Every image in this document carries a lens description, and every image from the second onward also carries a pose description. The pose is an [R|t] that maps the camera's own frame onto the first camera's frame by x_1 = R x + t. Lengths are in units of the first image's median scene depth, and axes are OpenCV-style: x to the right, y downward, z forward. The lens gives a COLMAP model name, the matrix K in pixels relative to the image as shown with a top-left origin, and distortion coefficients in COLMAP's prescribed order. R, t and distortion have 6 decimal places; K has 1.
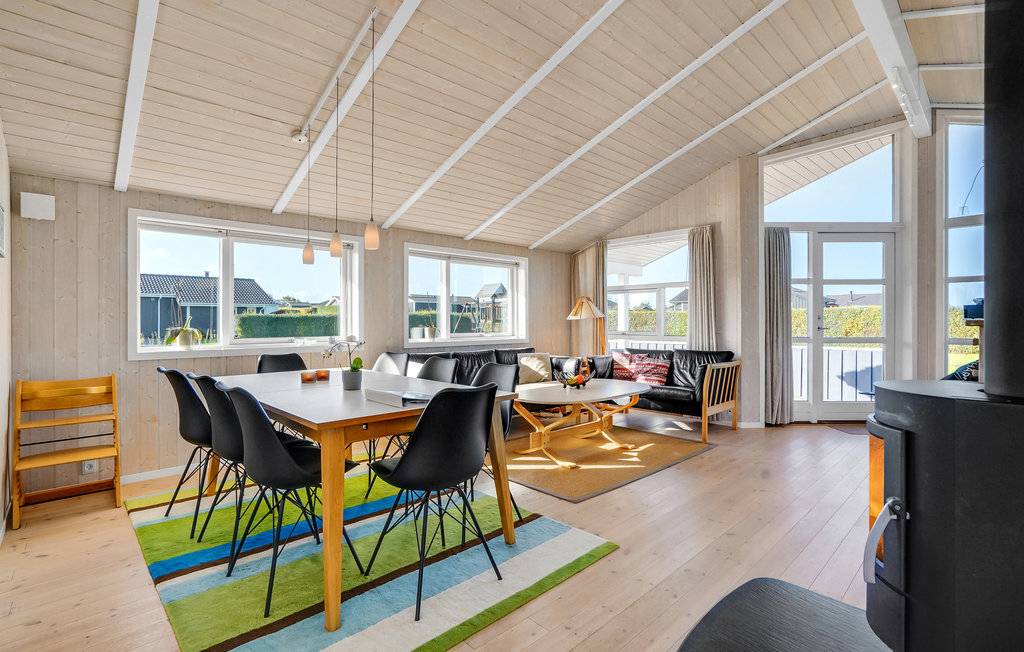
lens RADIAL K [[477.6, 0, 497.8], [0, 477.6, 321.1], [0, 0, 1]] dist [-0.041853, 0.020985]
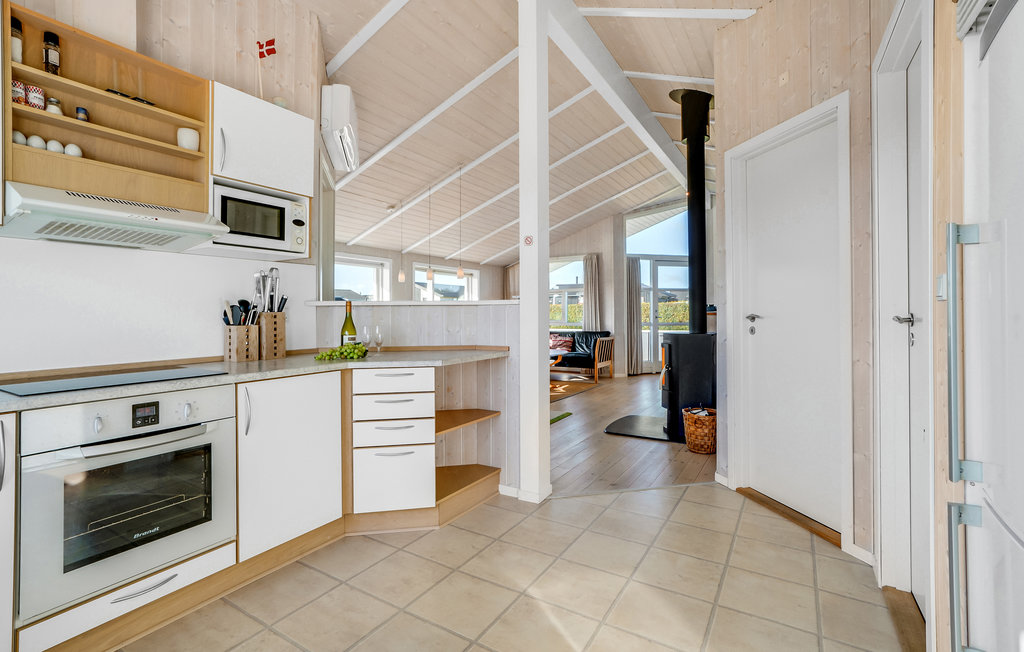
lens RADIAL K [[475.0, 0, 497.0], [0, 475.0, 310.9], [0, 0, 1]] dist [-0.034241, 0.021195]
pose [[0.967390, -0.002115, 0.253284, -0.303547], [0.004346, 0.999957, -0.008250, 0.004380], [-0.253256, 0.009082, 0.967357, -0.504980]]
